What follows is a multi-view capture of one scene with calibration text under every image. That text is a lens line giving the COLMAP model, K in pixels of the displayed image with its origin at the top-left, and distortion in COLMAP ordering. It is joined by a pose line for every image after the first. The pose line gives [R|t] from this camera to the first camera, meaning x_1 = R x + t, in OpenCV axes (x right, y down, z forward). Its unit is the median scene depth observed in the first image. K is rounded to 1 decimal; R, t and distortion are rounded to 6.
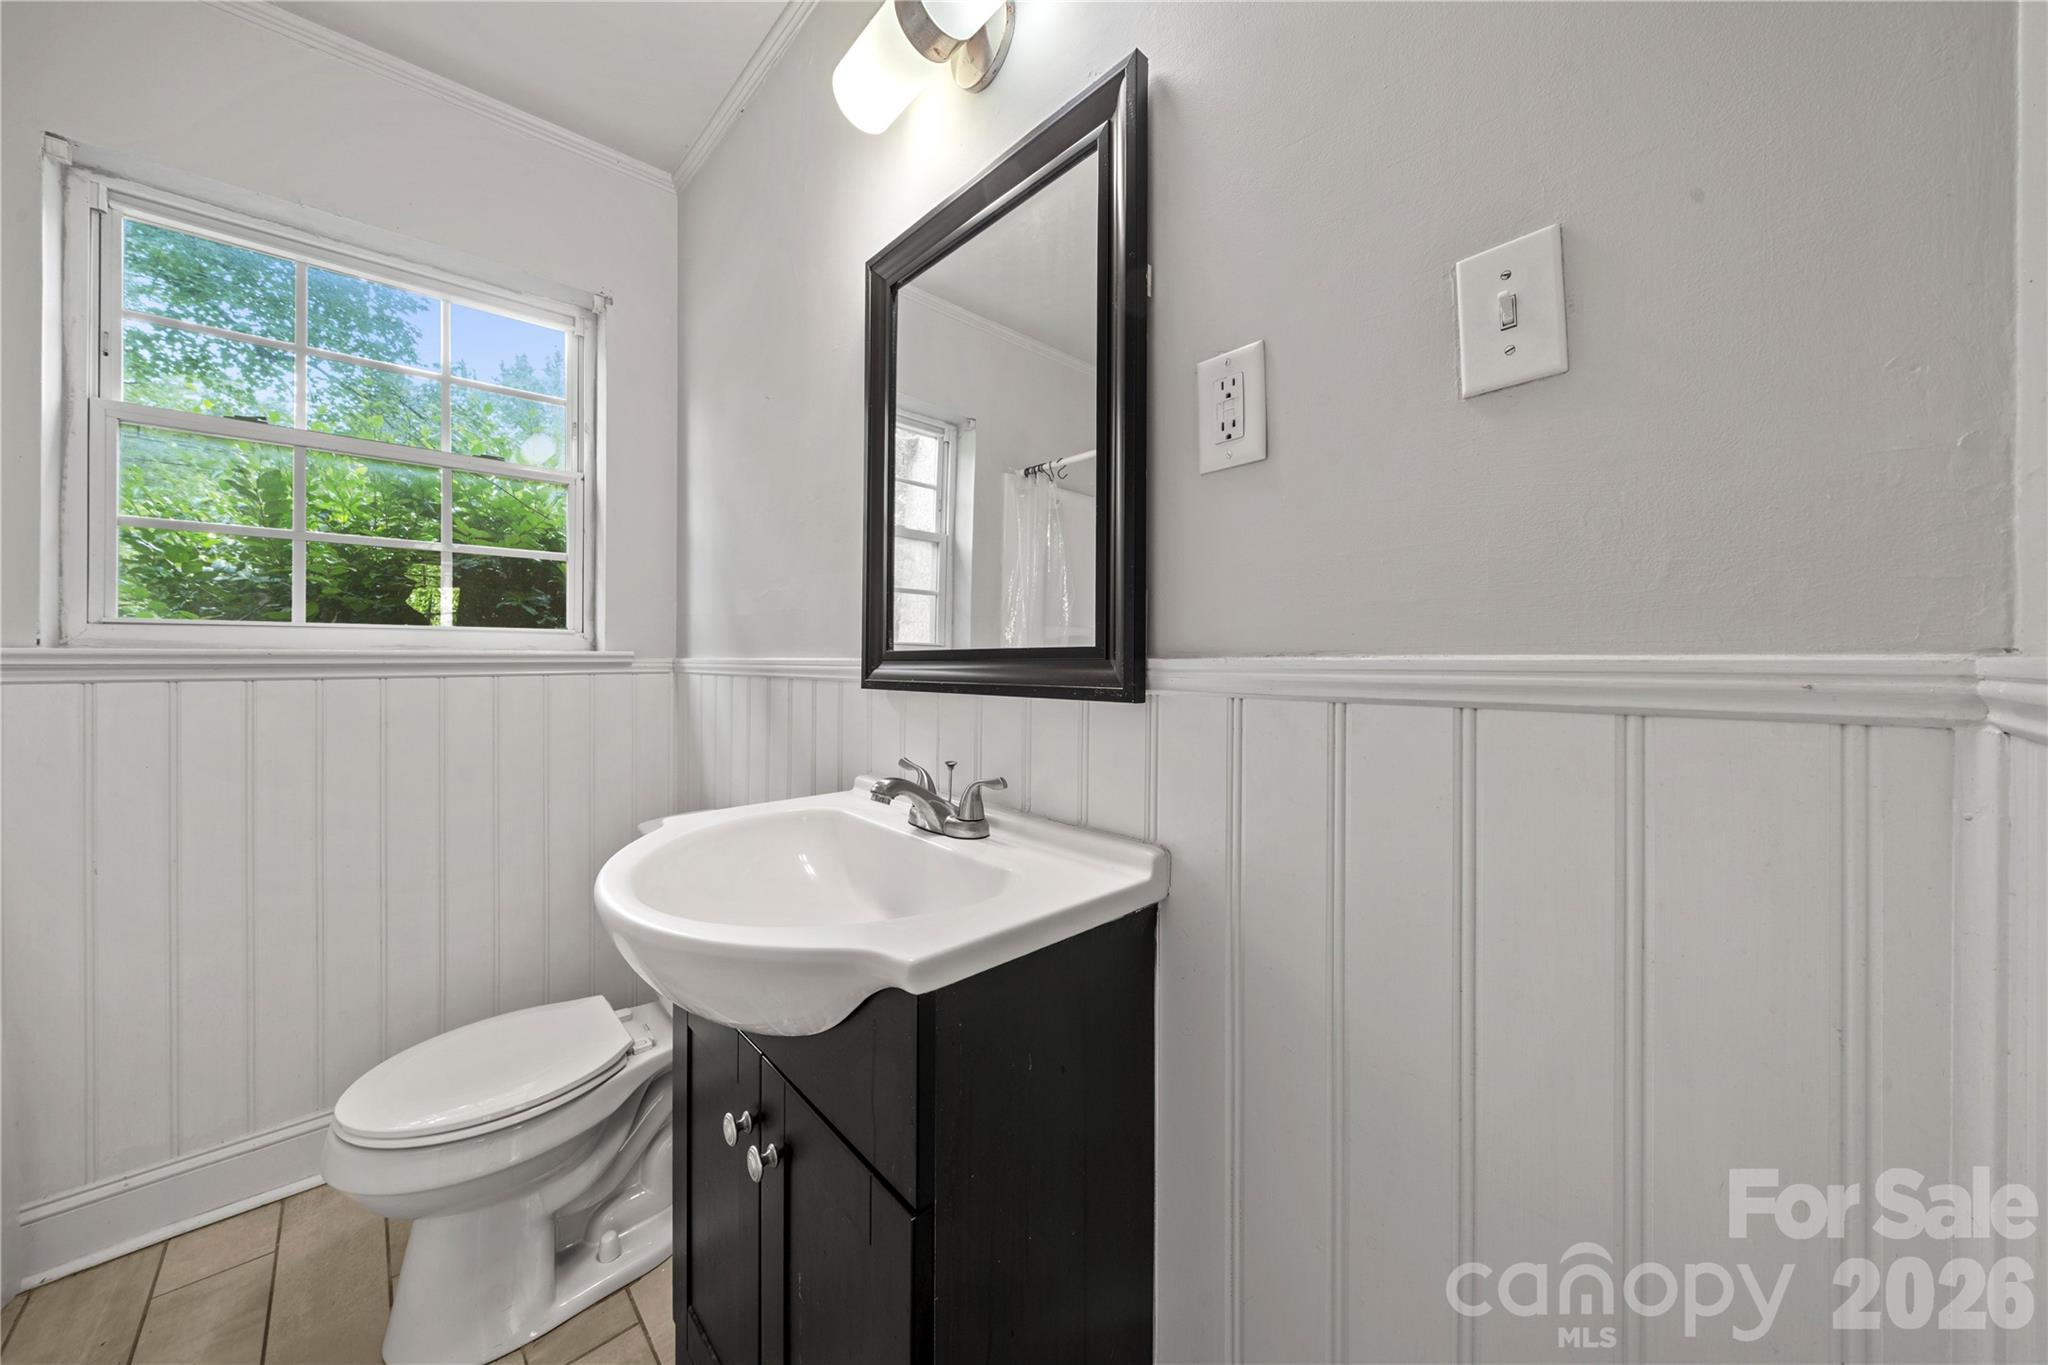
lens RADIAL K [[699.8, 0, 1025.1], [0, 699.8, 653.8], [0, 0, 1]] dist [-0.004906, -0.000112]
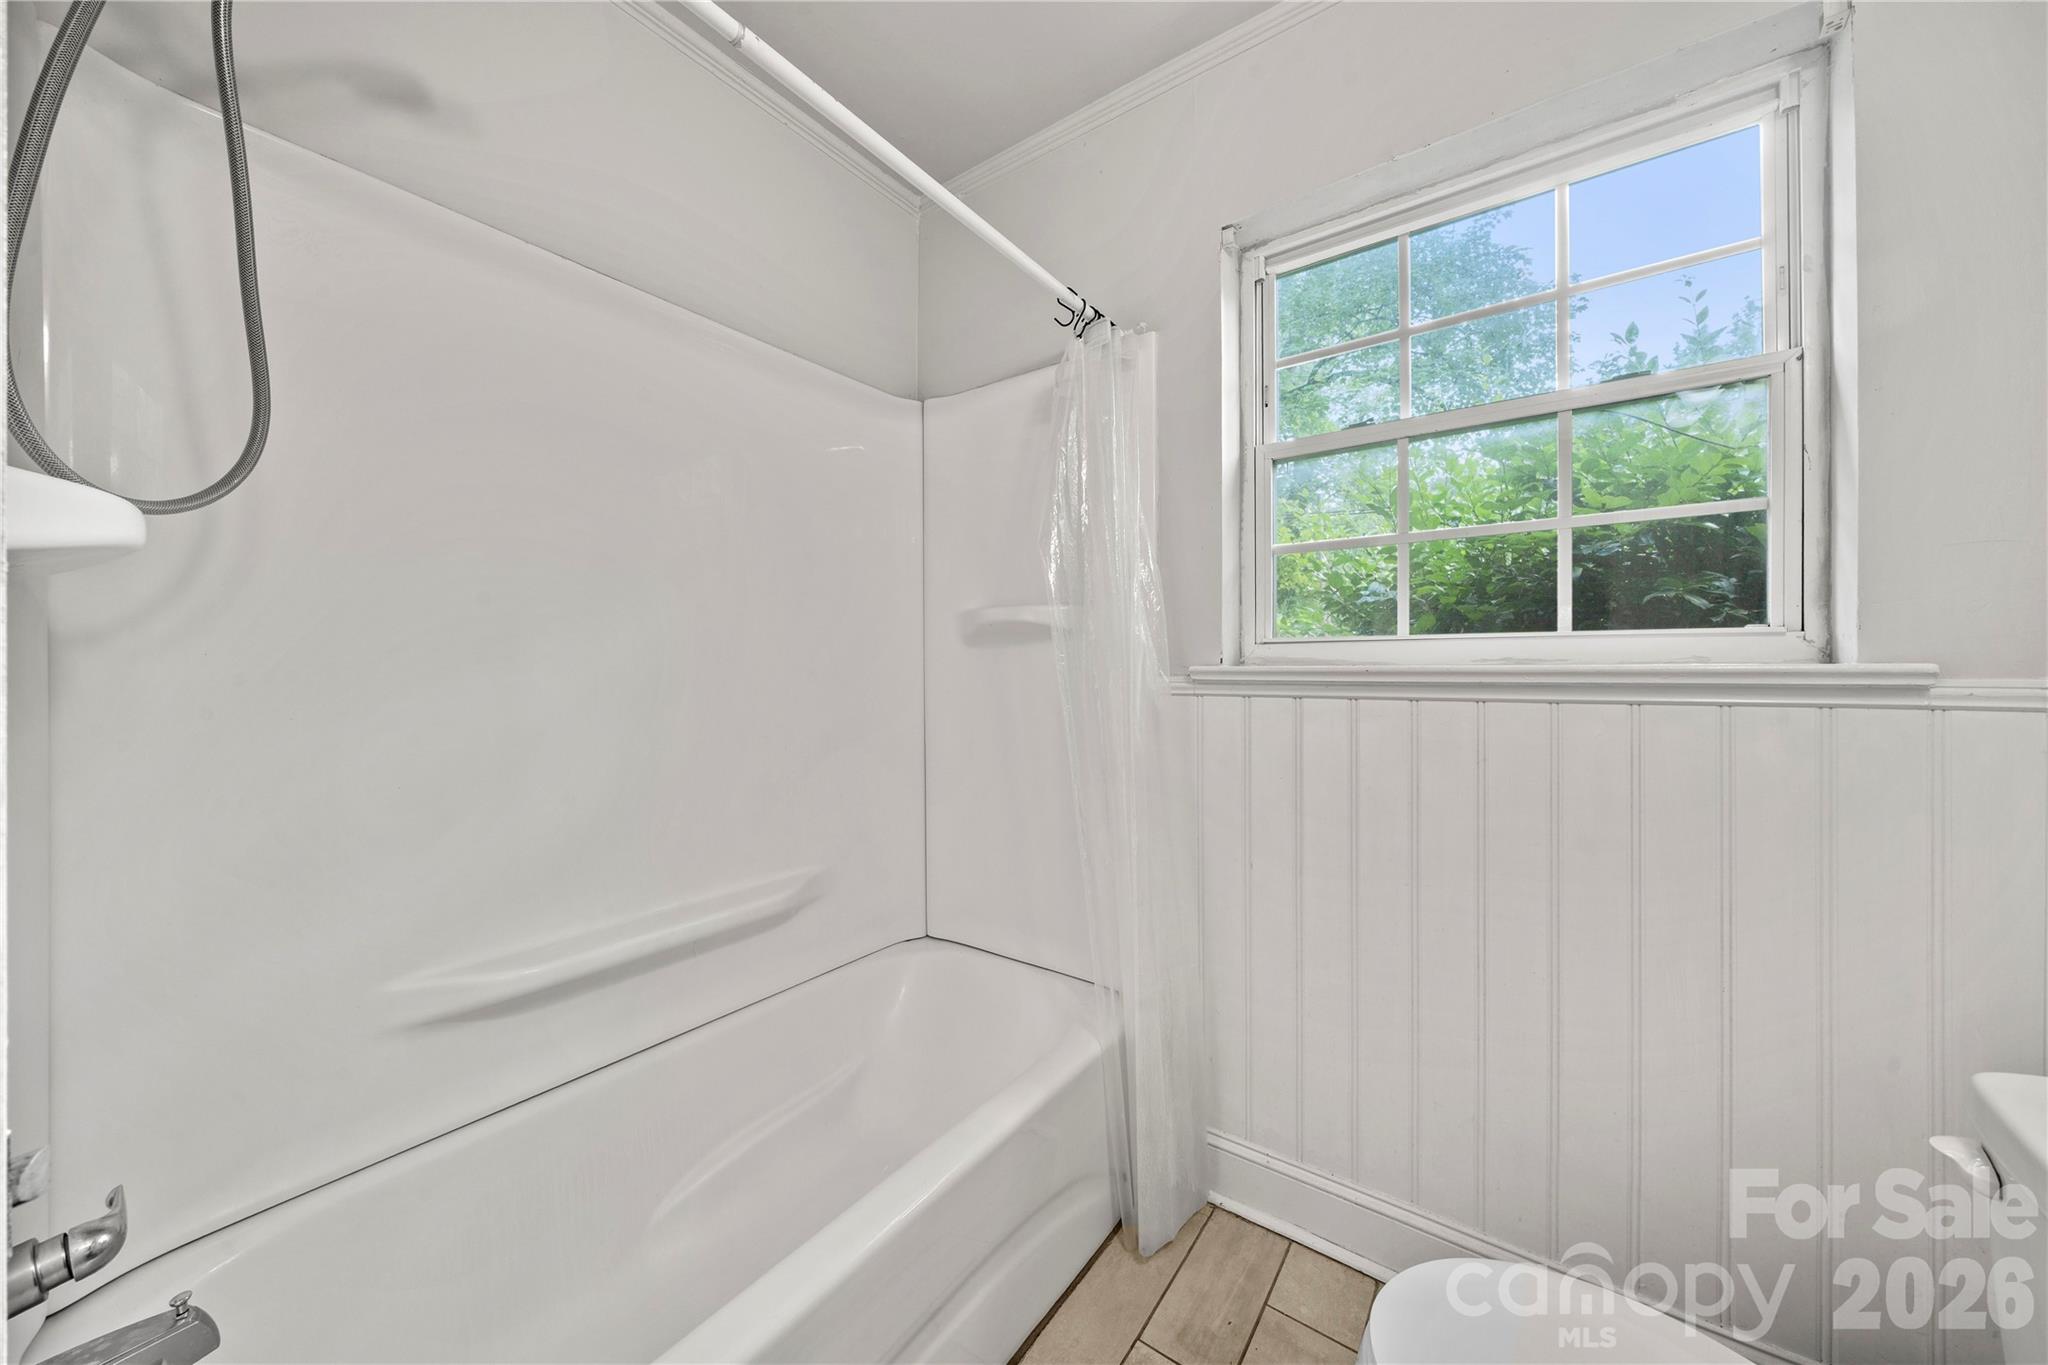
lens RADIAL K [[699.8, 0, 1019.9], [0, 699.8, 670.0], [0, 0, 1]] dist [-0.004906, -0.000112]
pose [[0.169027, -0.000990, -0.985611, -0.199514], [0.004778, 0.999989, -0.000185, -0.002099], [0.985600, -0.004678, 0.169029, 0.300575]]
